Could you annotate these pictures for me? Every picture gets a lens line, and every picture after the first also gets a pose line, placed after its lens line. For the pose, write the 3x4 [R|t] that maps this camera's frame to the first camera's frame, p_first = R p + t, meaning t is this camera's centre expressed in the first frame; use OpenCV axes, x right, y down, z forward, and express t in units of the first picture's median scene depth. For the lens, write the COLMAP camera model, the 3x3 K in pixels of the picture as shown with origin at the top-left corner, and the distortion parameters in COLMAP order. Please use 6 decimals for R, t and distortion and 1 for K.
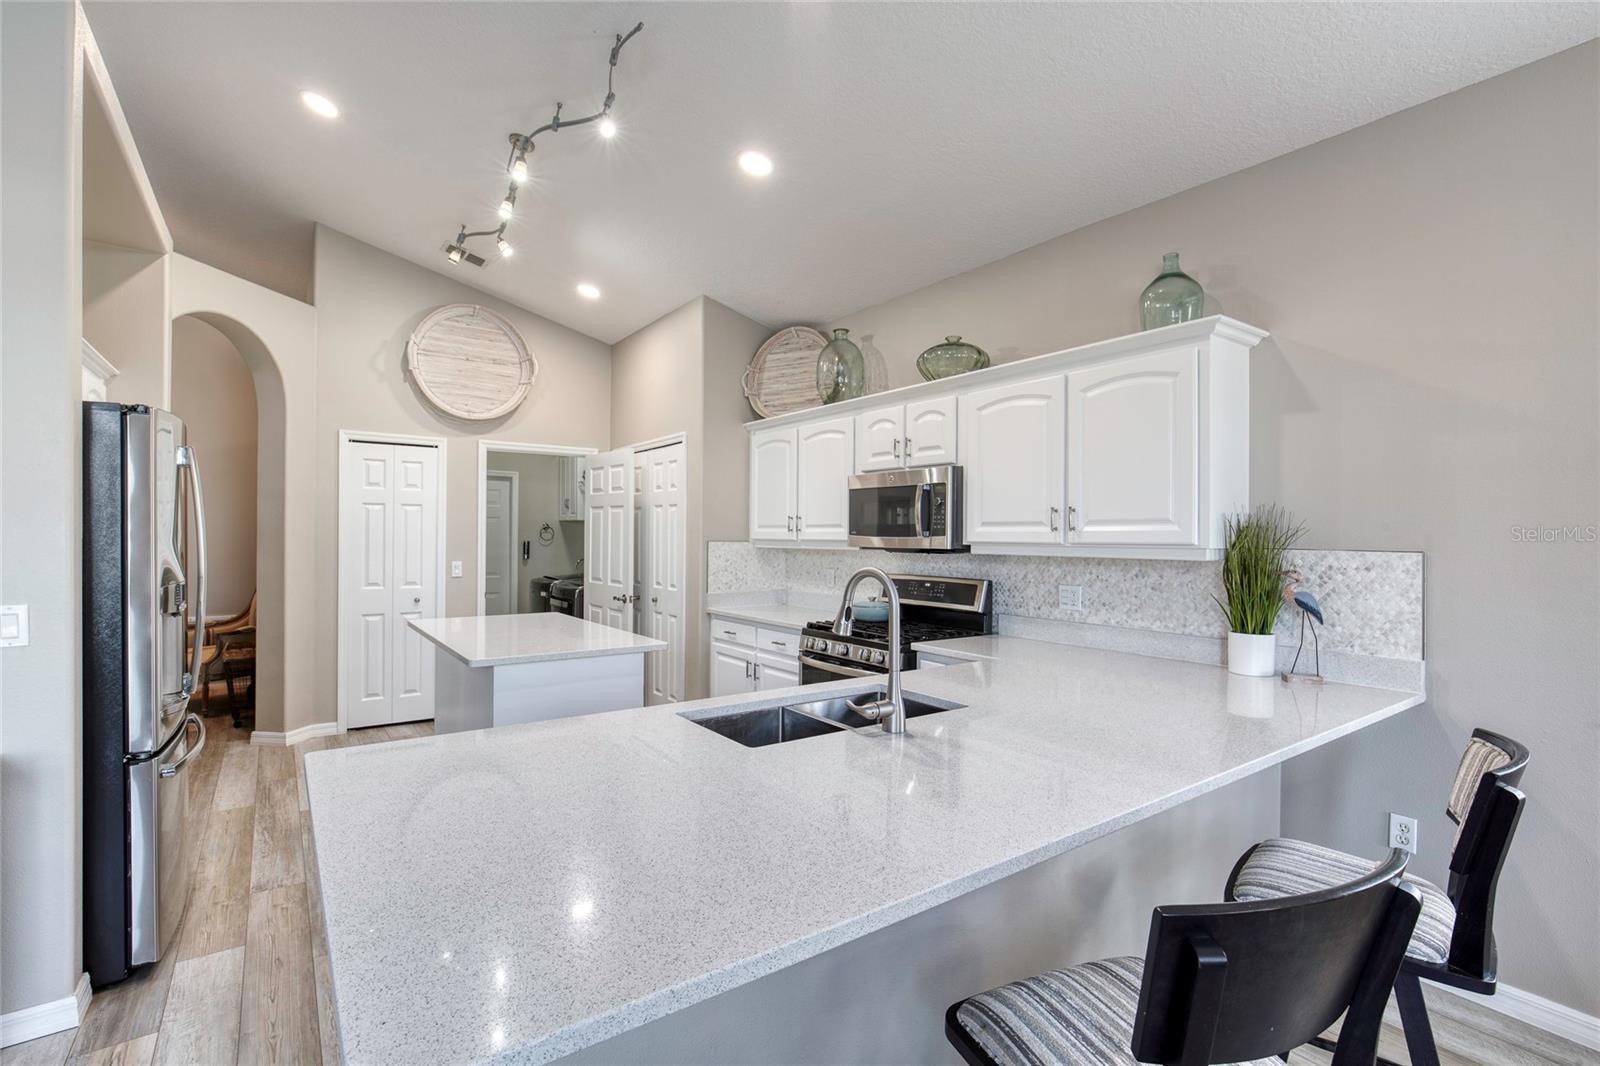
lens RADIAL K [[750.8, 0, 814.0], [0, 750.8, 535.8], [0, 0, 1]] dist [-0.011517, 0.000323]
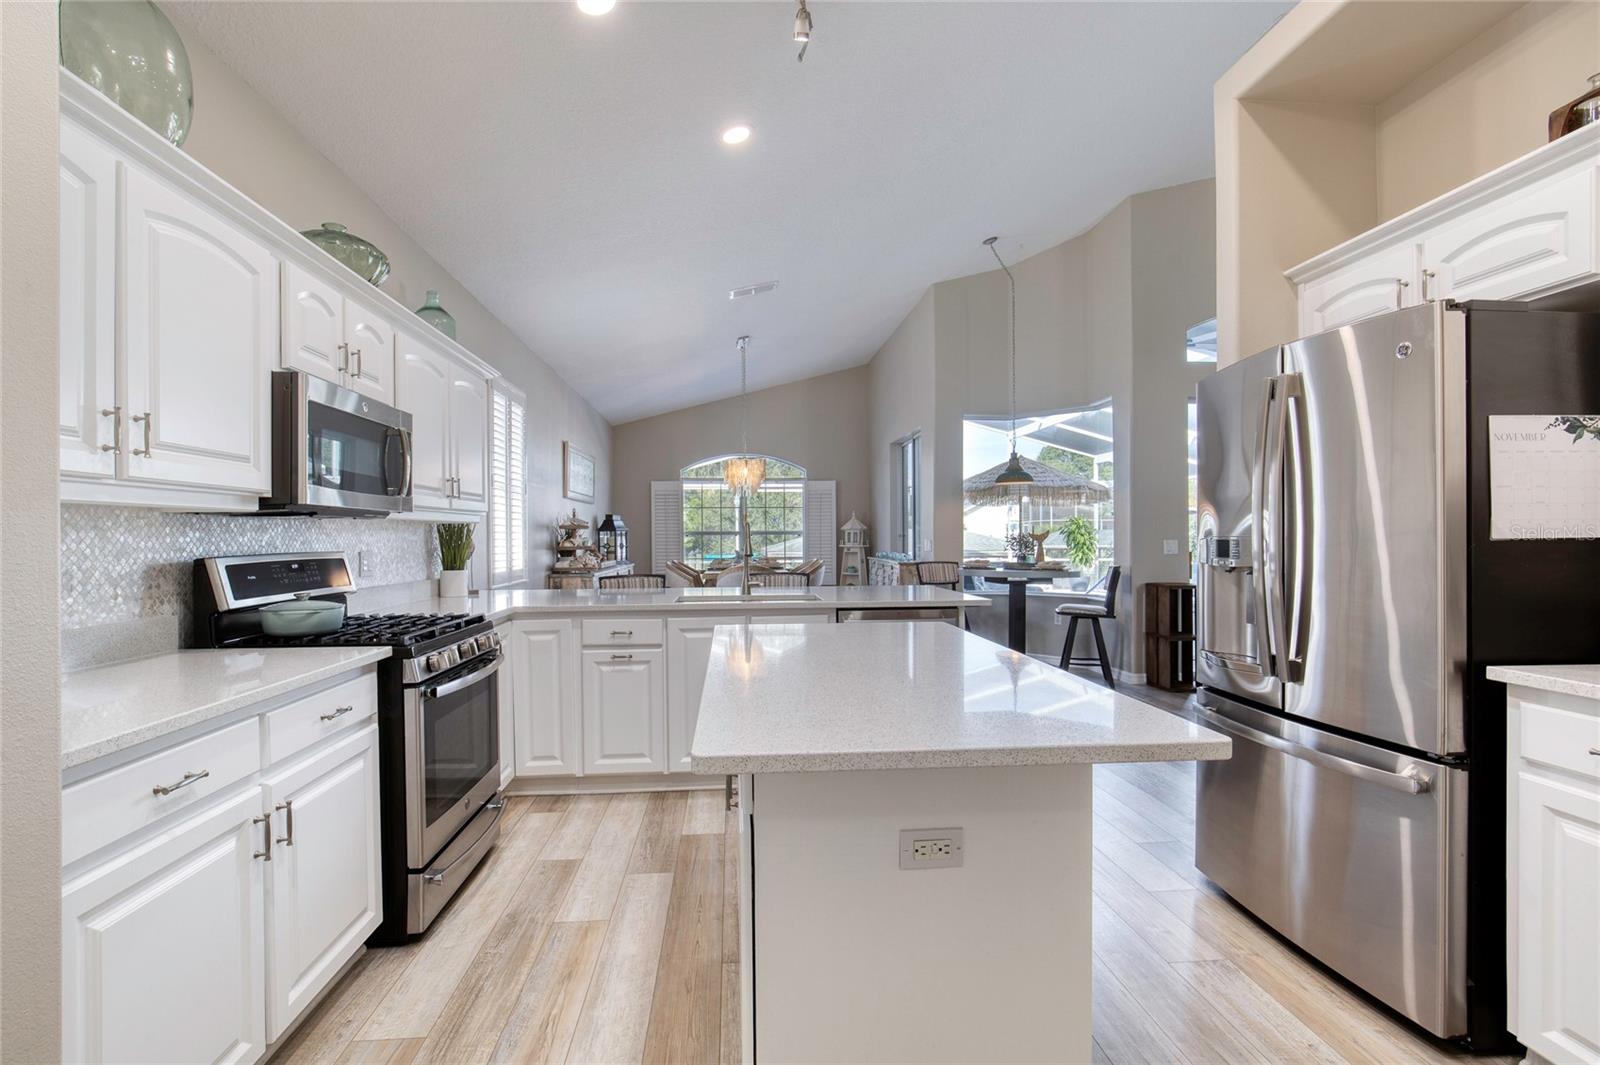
lens RADIAL K [[716.8, 0, 795.3], [0, 716.8, 537.3], [0, 0, 1]] dist [-0.022595, 0.008092]
pose [[-0.841001, -0.002464, 0.541028, -0.533162], [0.002827, 0.999956, 0.008948, 0.035602], [-0.541026, 0.009055, -0.840957, 1.259508]]
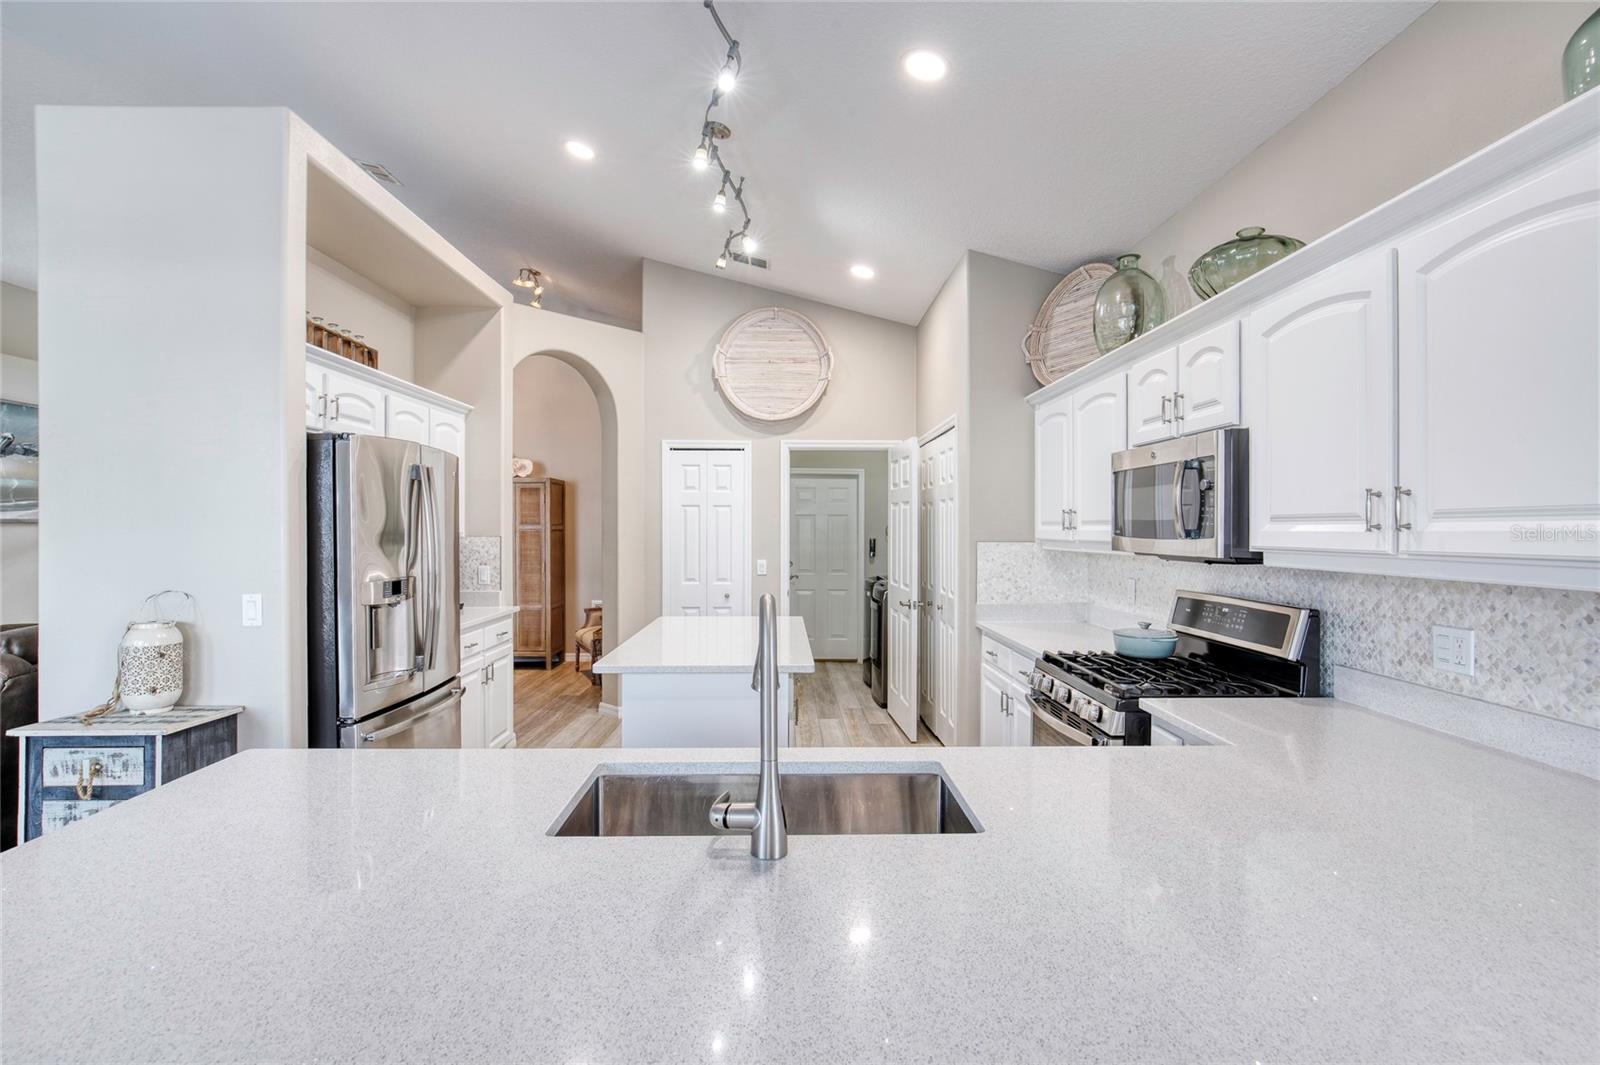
lens RADIAL K [[767.5, 0, 810.2], [0, 767.5, 528.8], [0, 0, 1]] dist [-0.011715, 0.001070]
pose [[0.816476, -0.005118, -0.577356, 0.238303], [0.004483, 0.999987, -0.002524, -0.006720], [0.577361, -0.000528, 0.816489, 0.227445]]
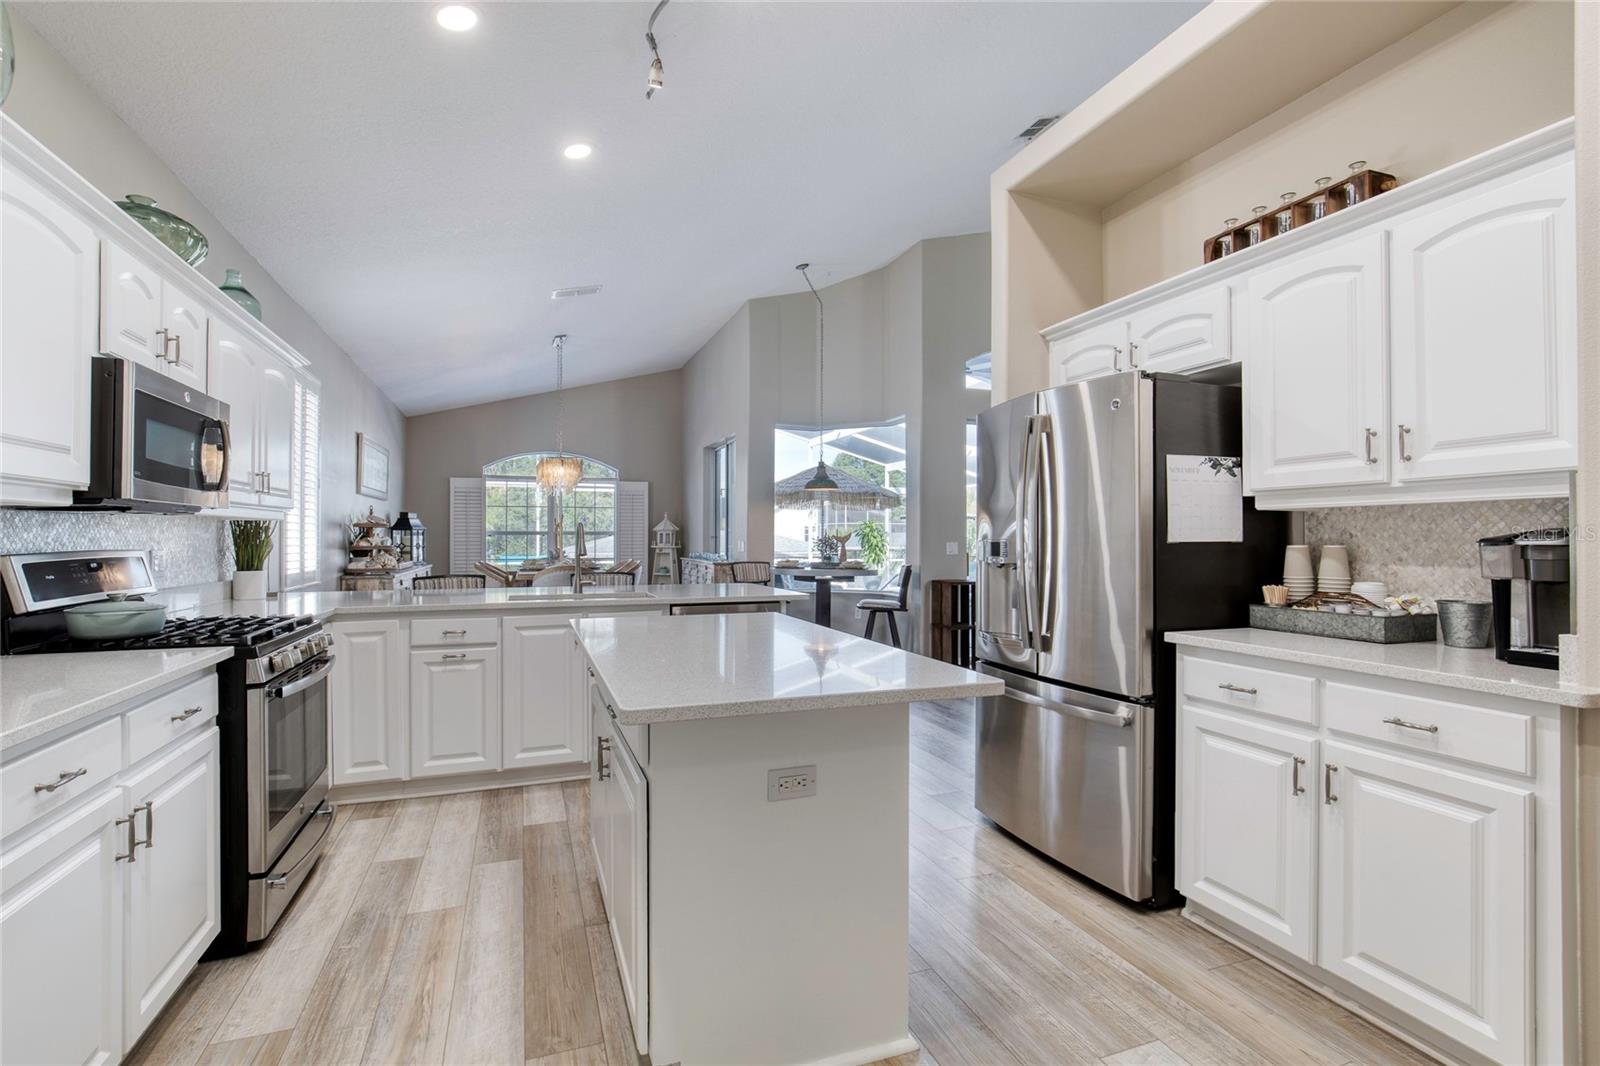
lens RADIAL K [[743.6, 0, 773.6], [0, 743.6, 531.2], [0, 0, 1]] dist [-0.019207, 0.007502]
pose [[-0.950737, -0.005219, 0.309956, -0.532011], [-0.005950, 0.999981, -0.001415, 0.035408], [-0.309943, -0.003189, -0.950750, 1.364444]]
